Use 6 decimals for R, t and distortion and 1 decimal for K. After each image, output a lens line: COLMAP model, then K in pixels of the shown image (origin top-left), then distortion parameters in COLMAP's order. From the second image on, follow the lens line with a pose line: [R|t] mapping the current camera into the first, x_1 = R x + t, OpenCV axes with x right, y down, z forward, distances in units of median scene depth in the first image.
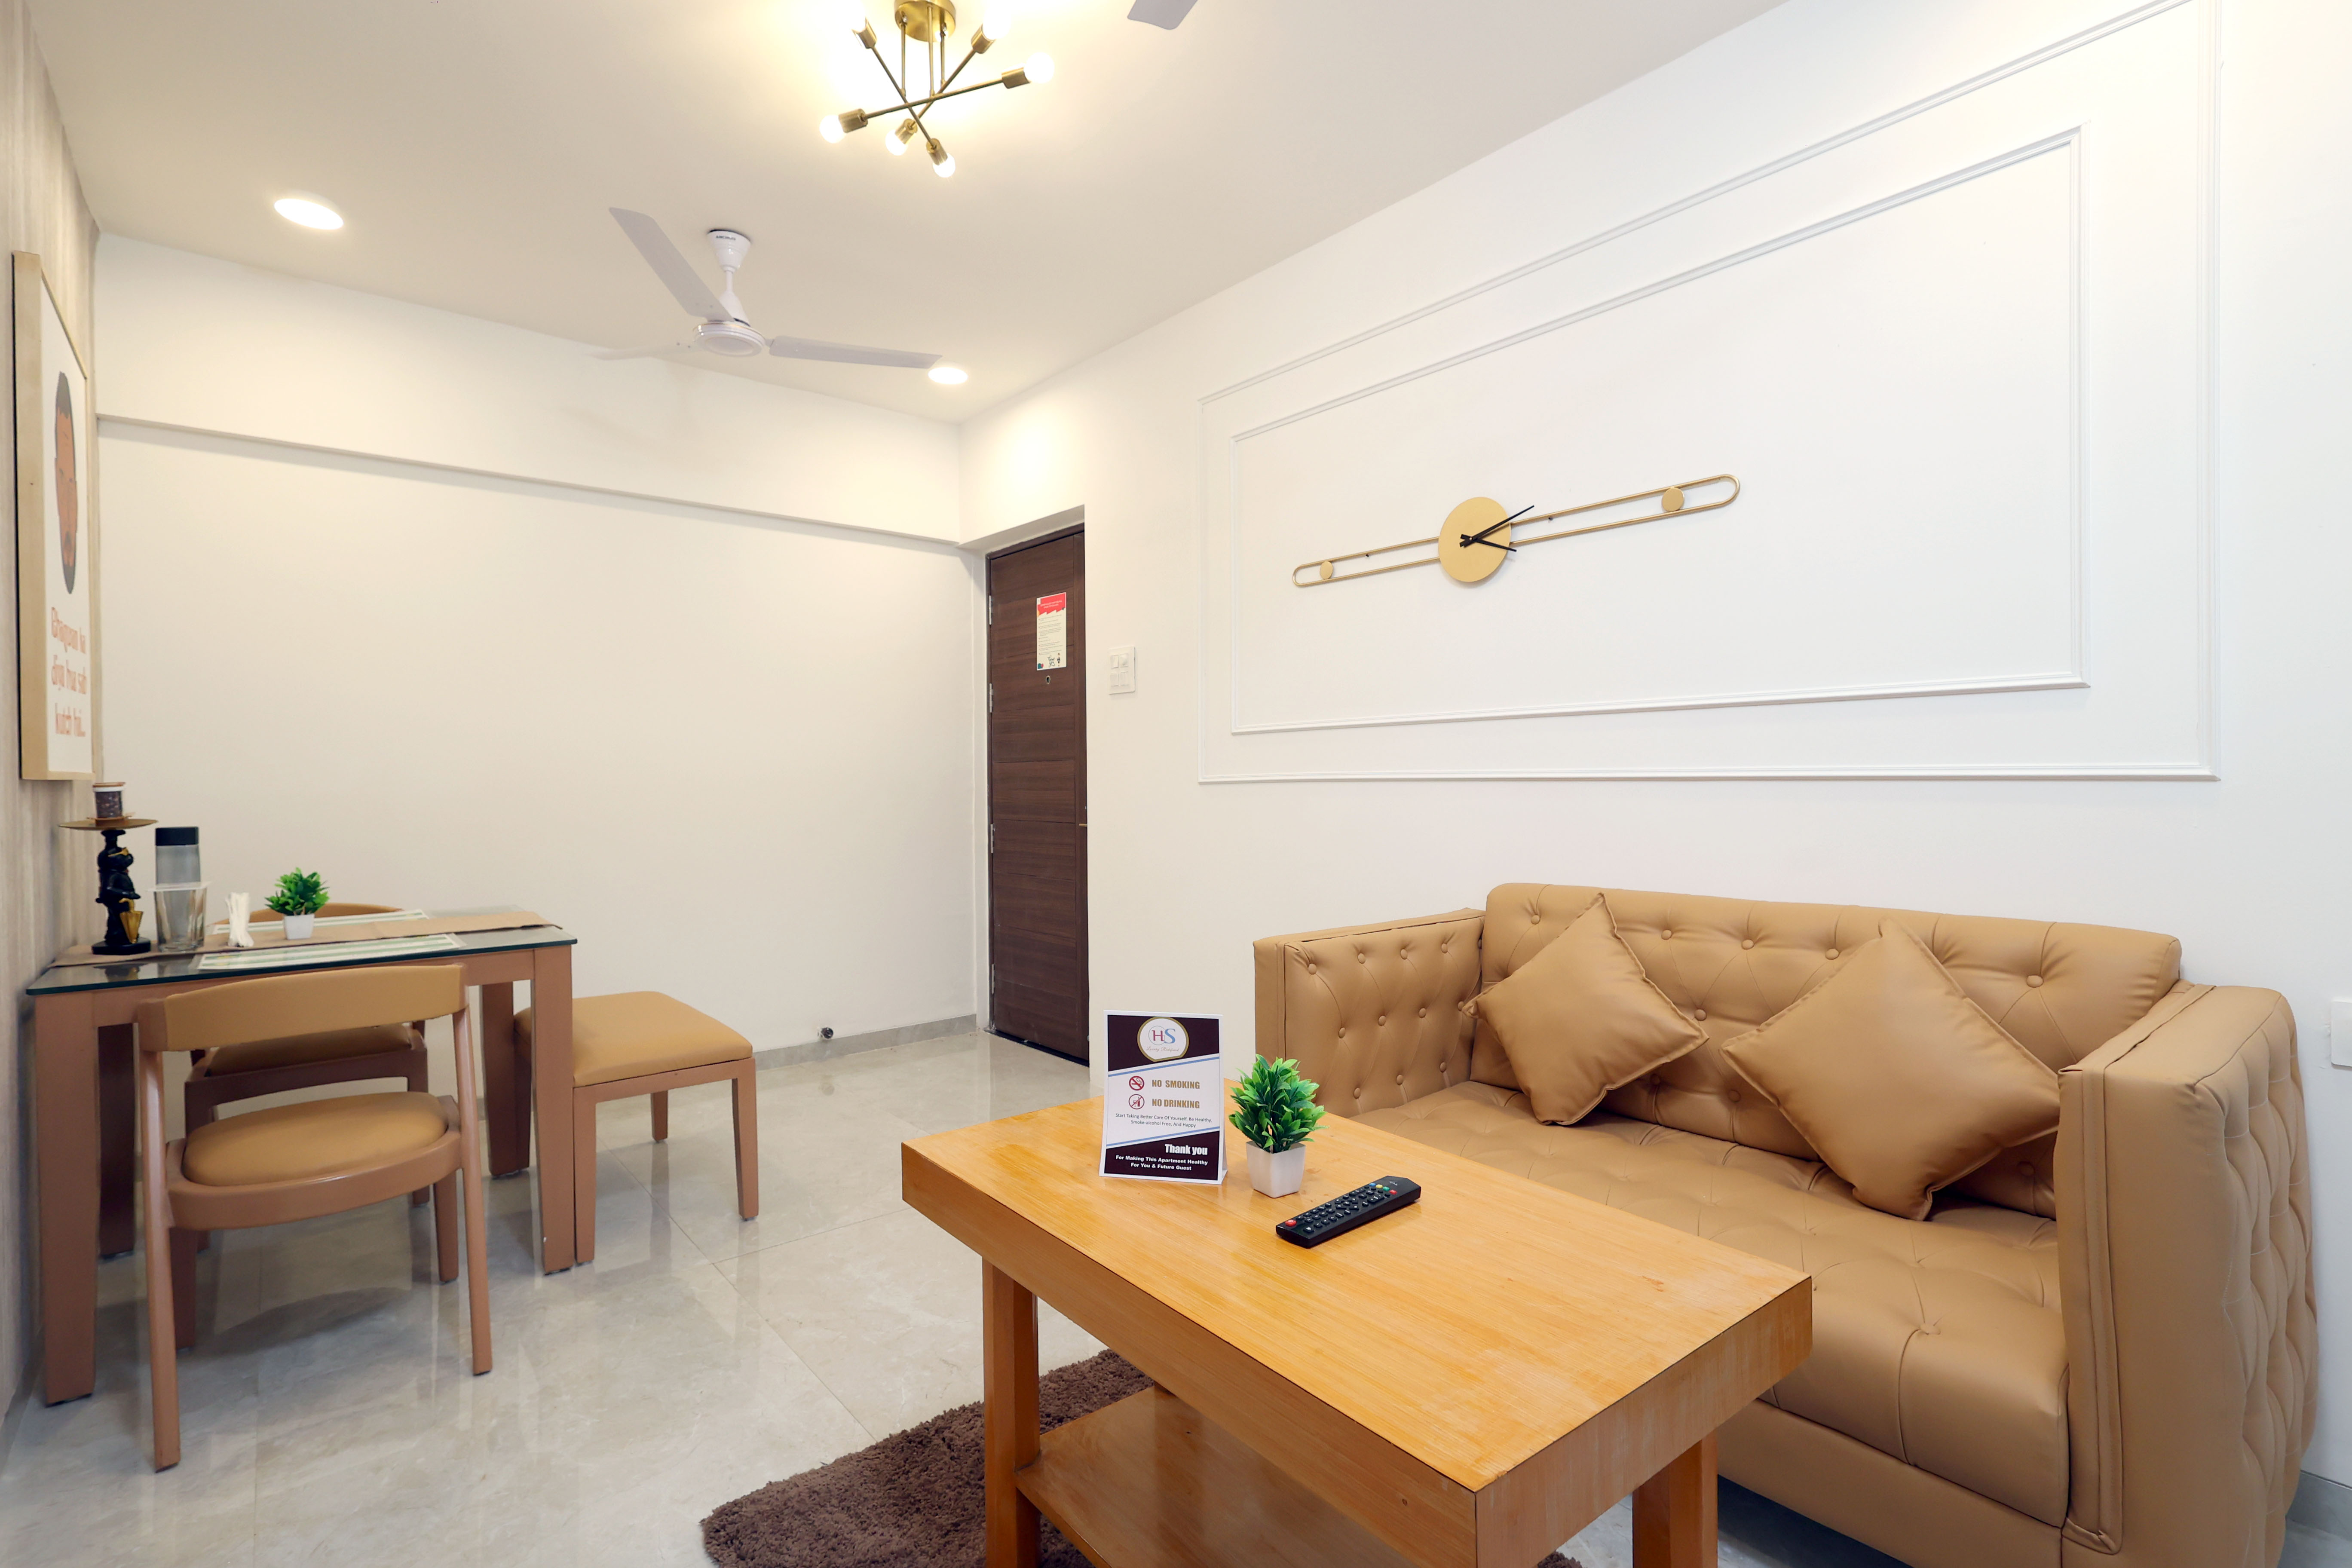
lens RADIAL K [[1098.3, 0, 1171.2], [0, 1098.3, 786.0], [0, 0, 1]] dist [-0.002303, 0.001340]
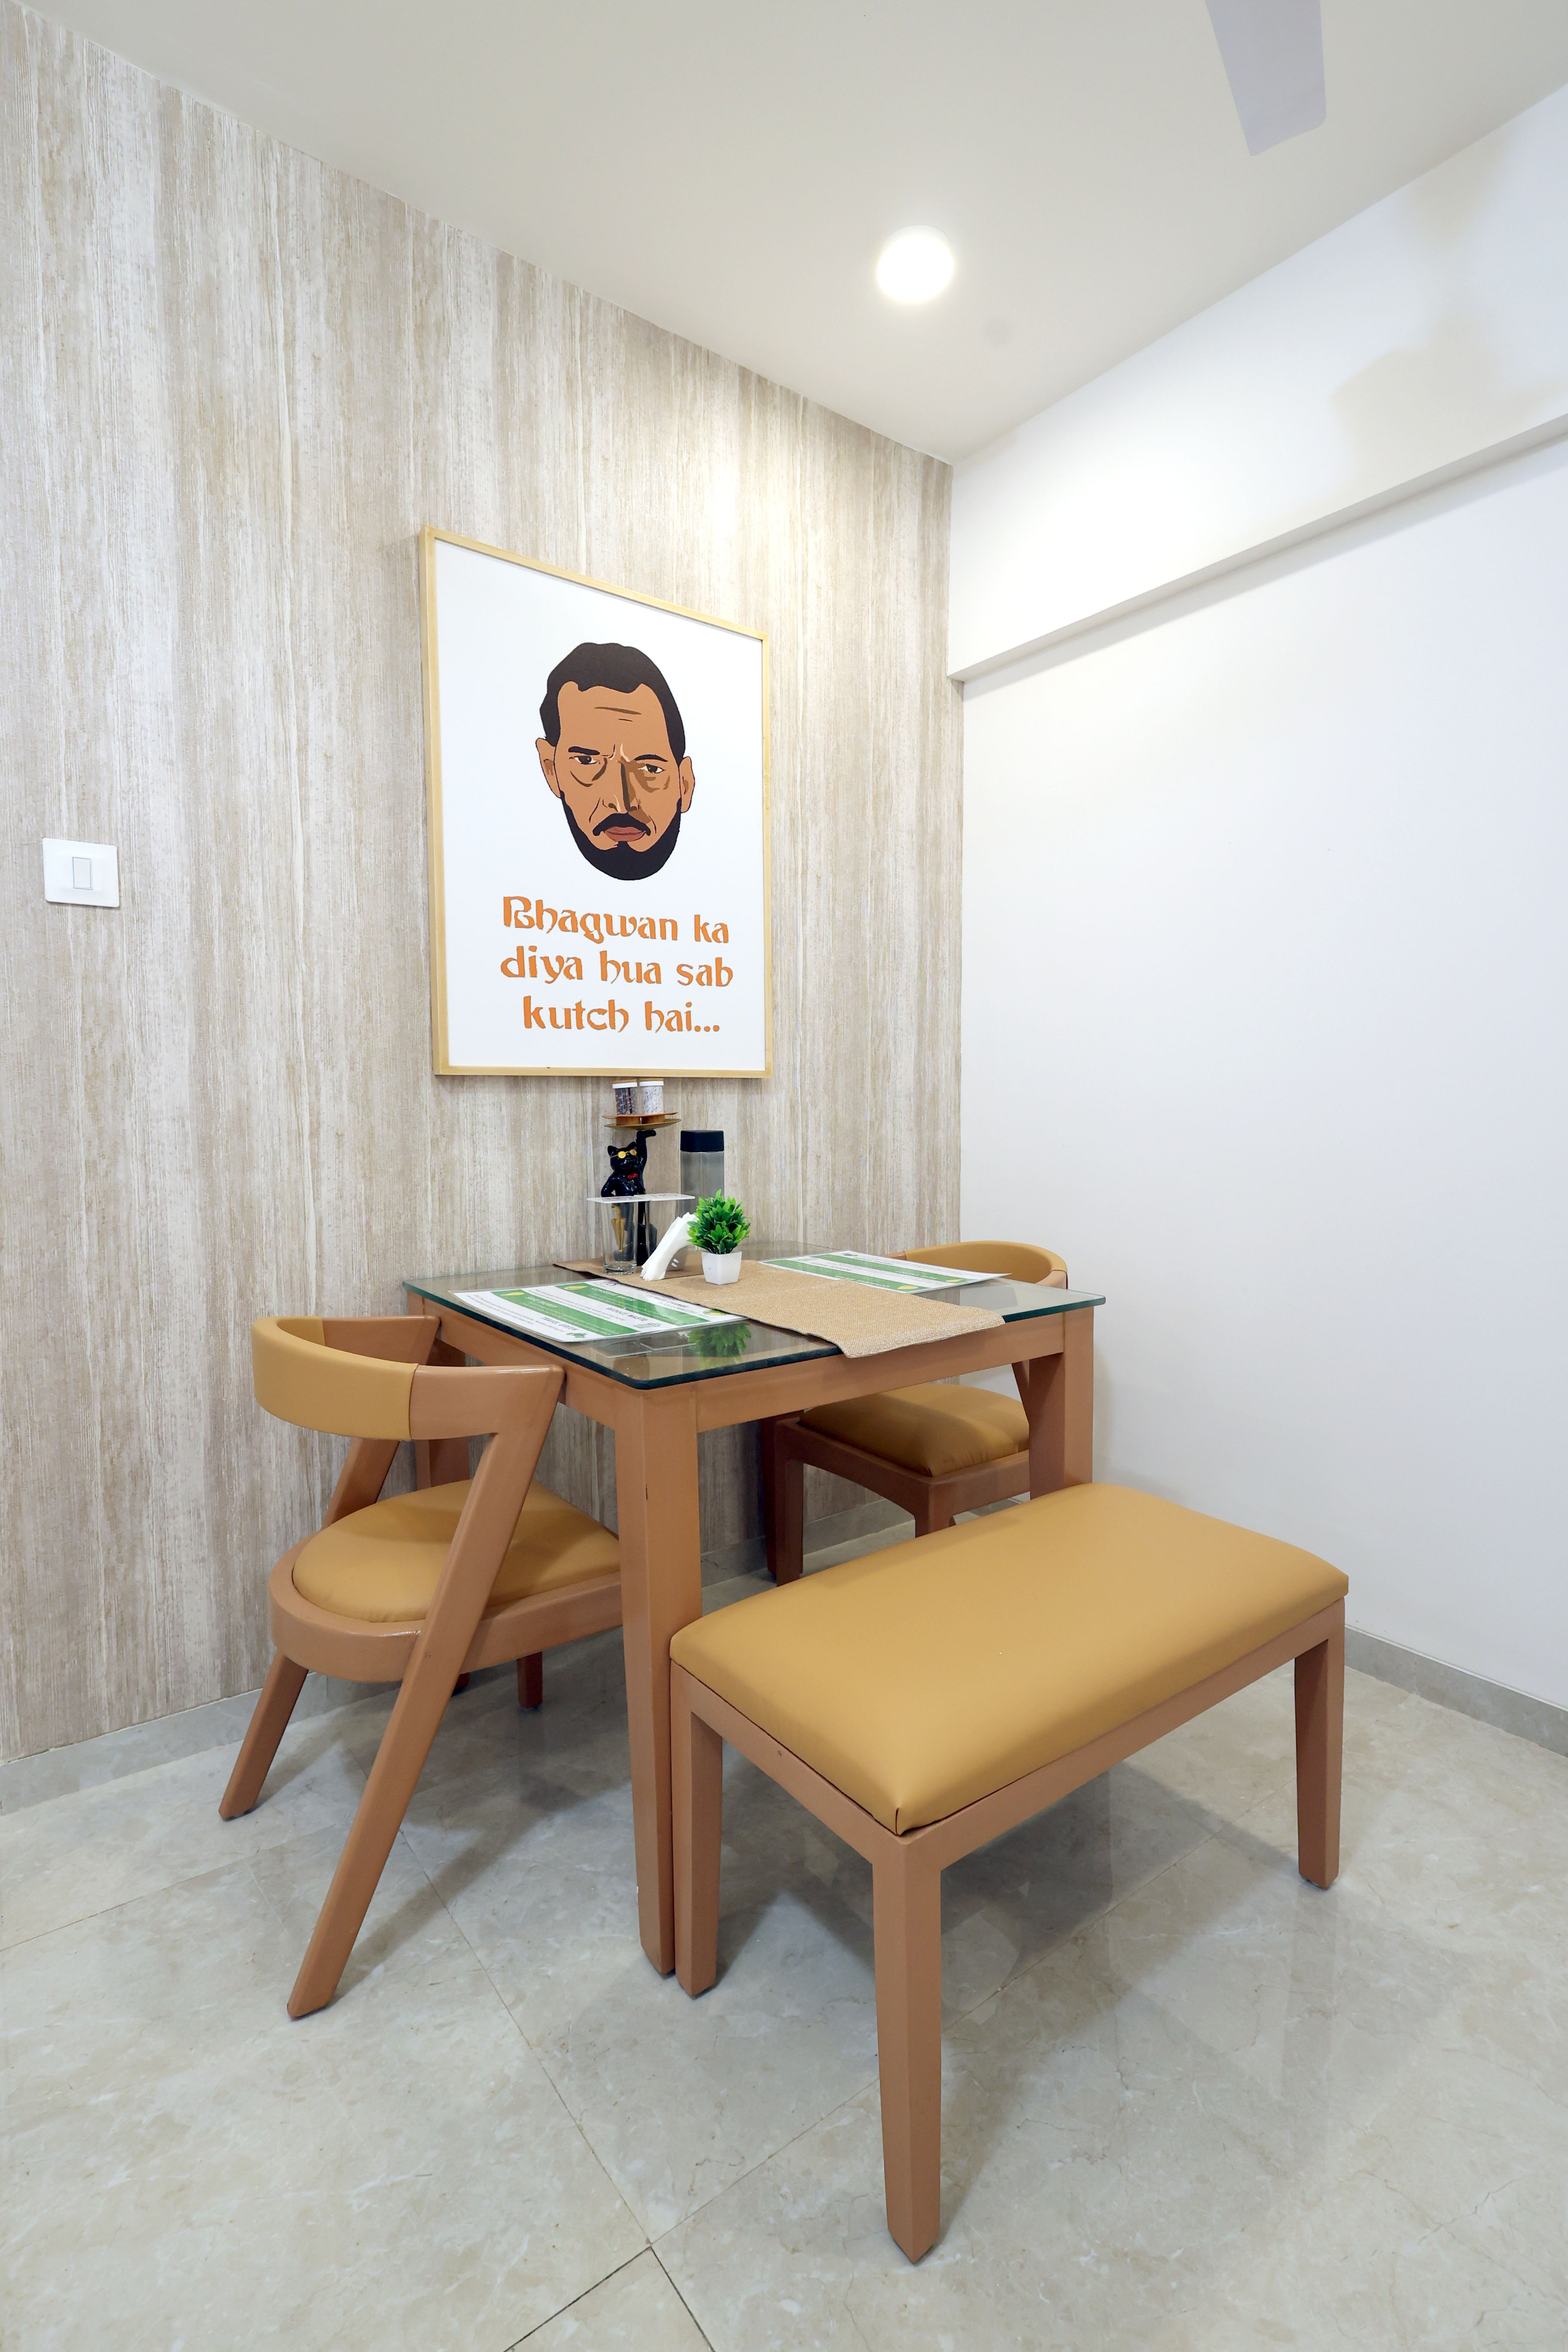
lens RADIAL K [[1098.3, 0, 778.5], [0, 1098.3, 1173.0], [0, 0, 1]] dist [-0.002303, 0.001340]
pose [[-0.051305, 0.077465, -0.995674, -0.041820], [-0.004752, 0.996957, 0.077810, 0.003145], [0.998672, 0.008724, -0.050781, 1.119298]]
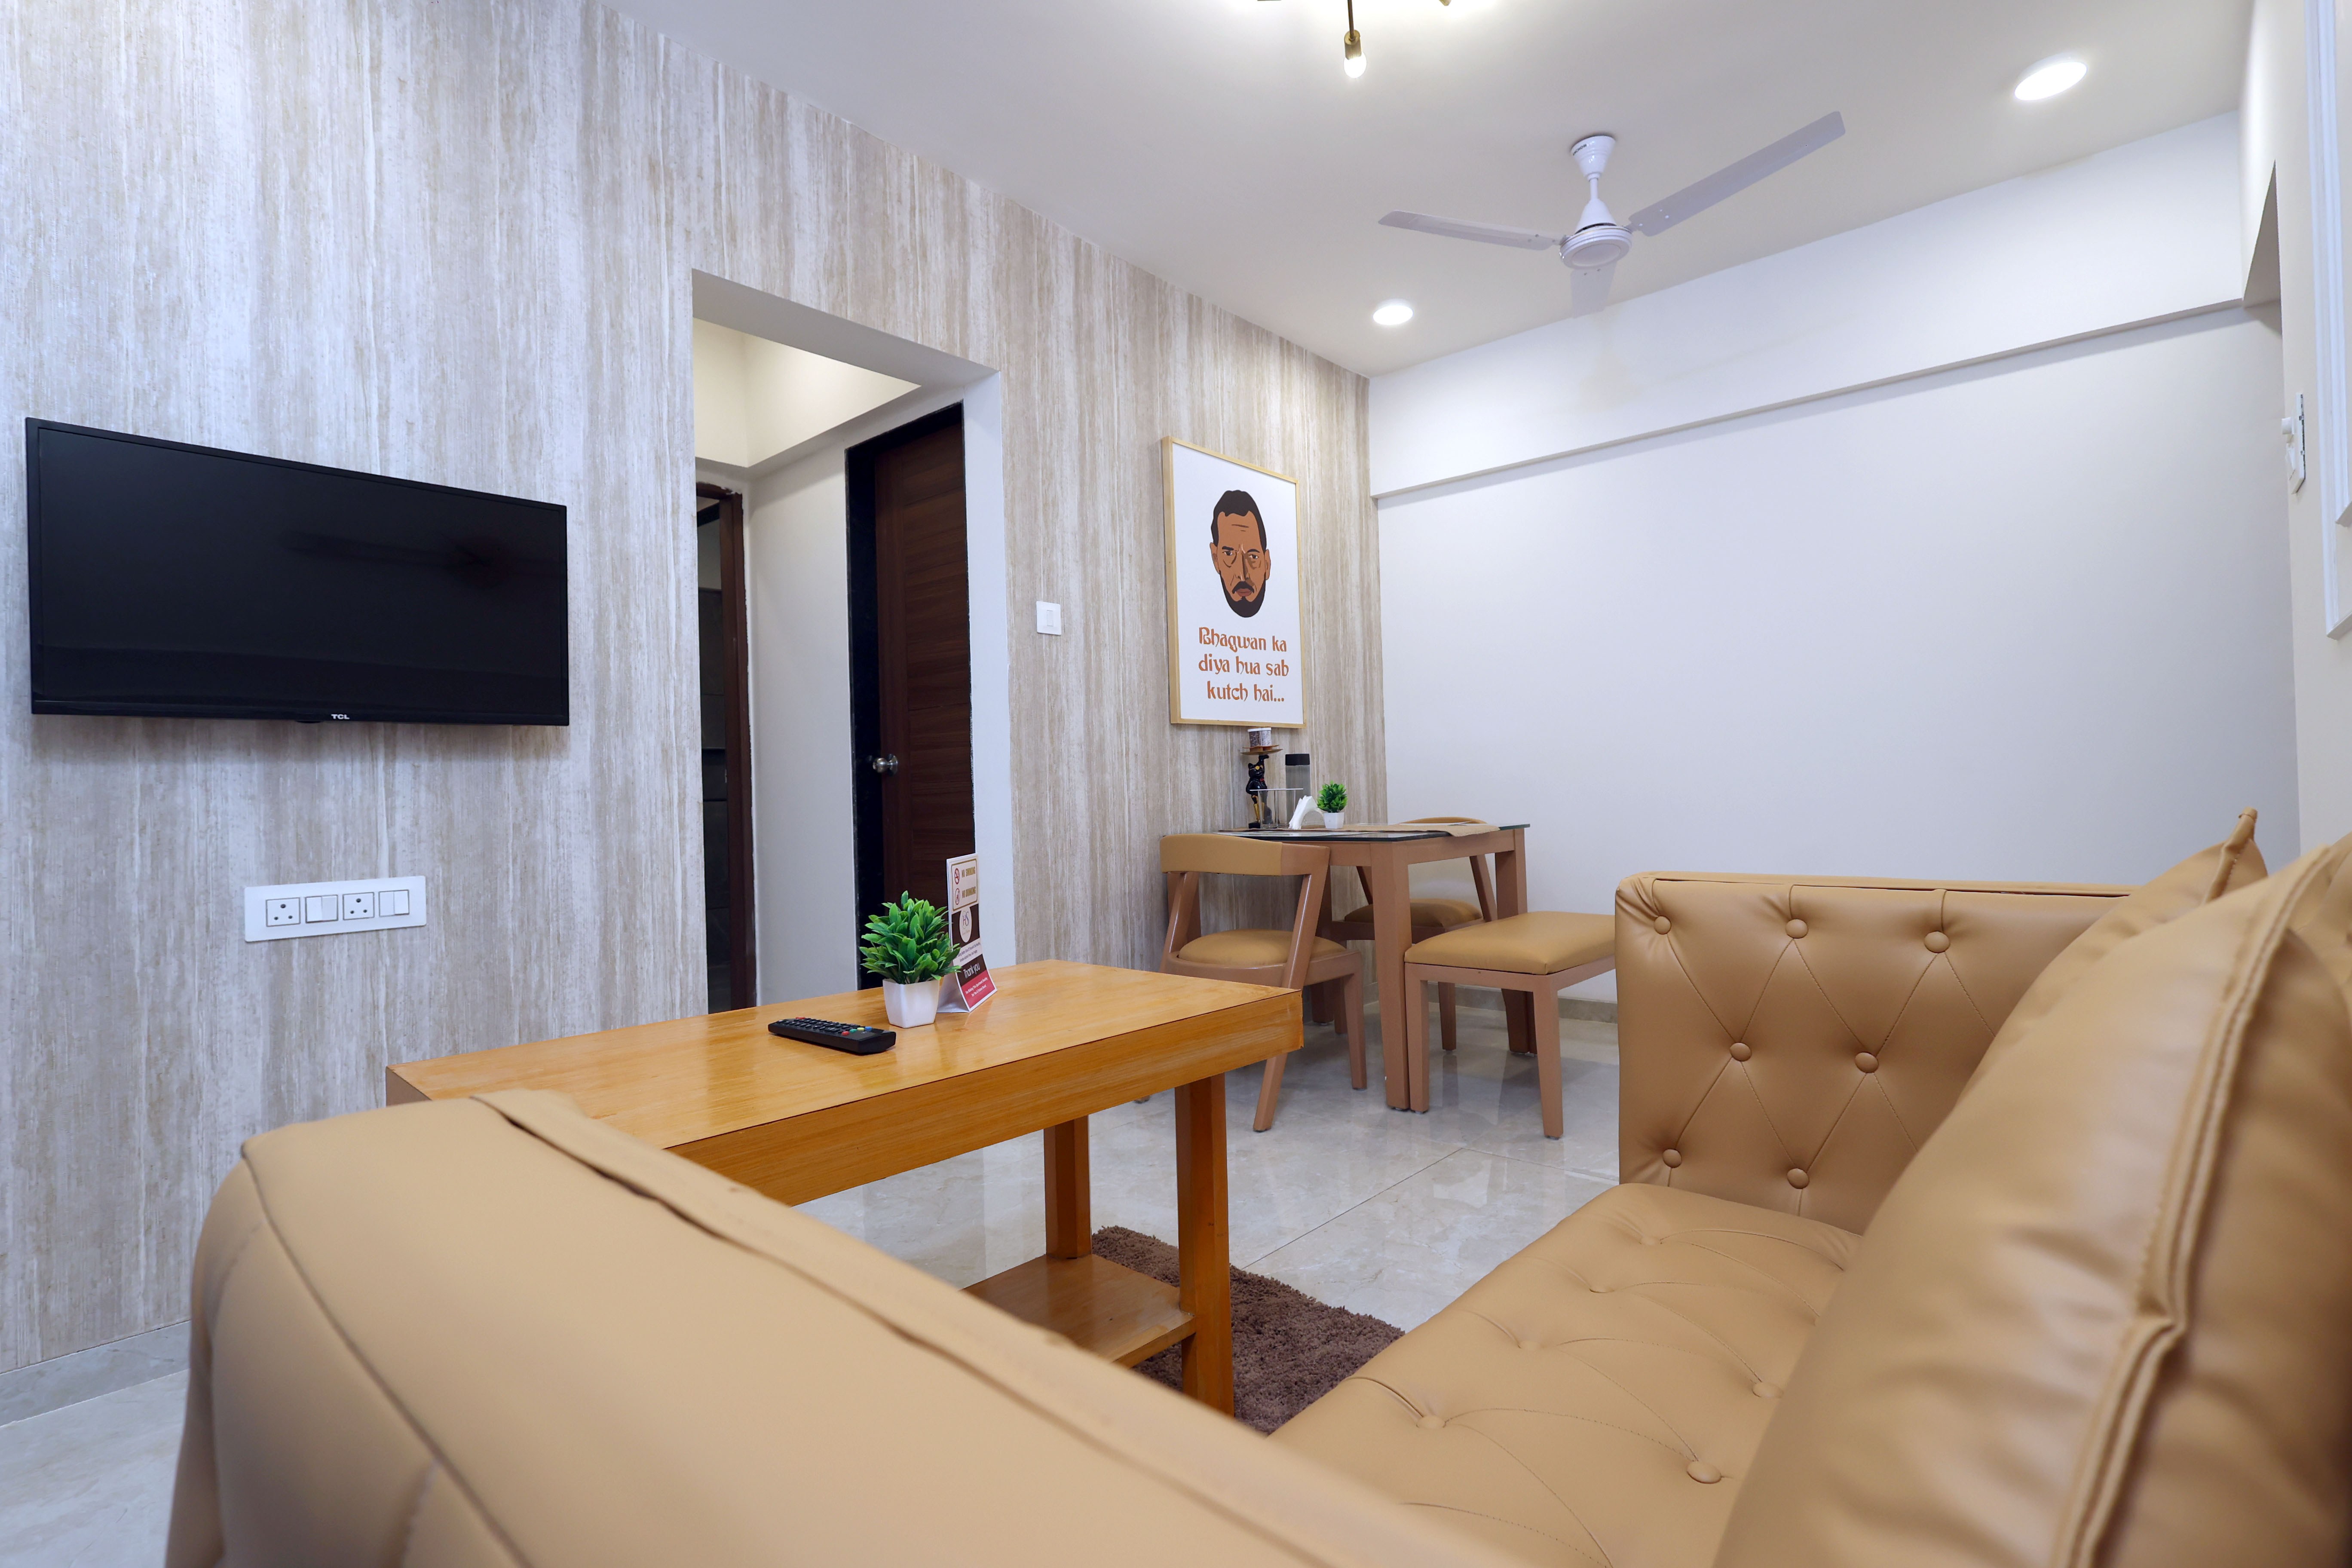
lens RADIAL K [[1098.3, 0, 1176.6], [0, 1098.3, 782.5], [0, 0, 1]] dist [-0.002303, 0.001340]
pose [[0.149147, -0.003380, -0.988809, 0.636357], [0.019472, 0.999810, -0.000481, 0.076891], [0.988623, -0.019182, 0.149185, 0.600491]]
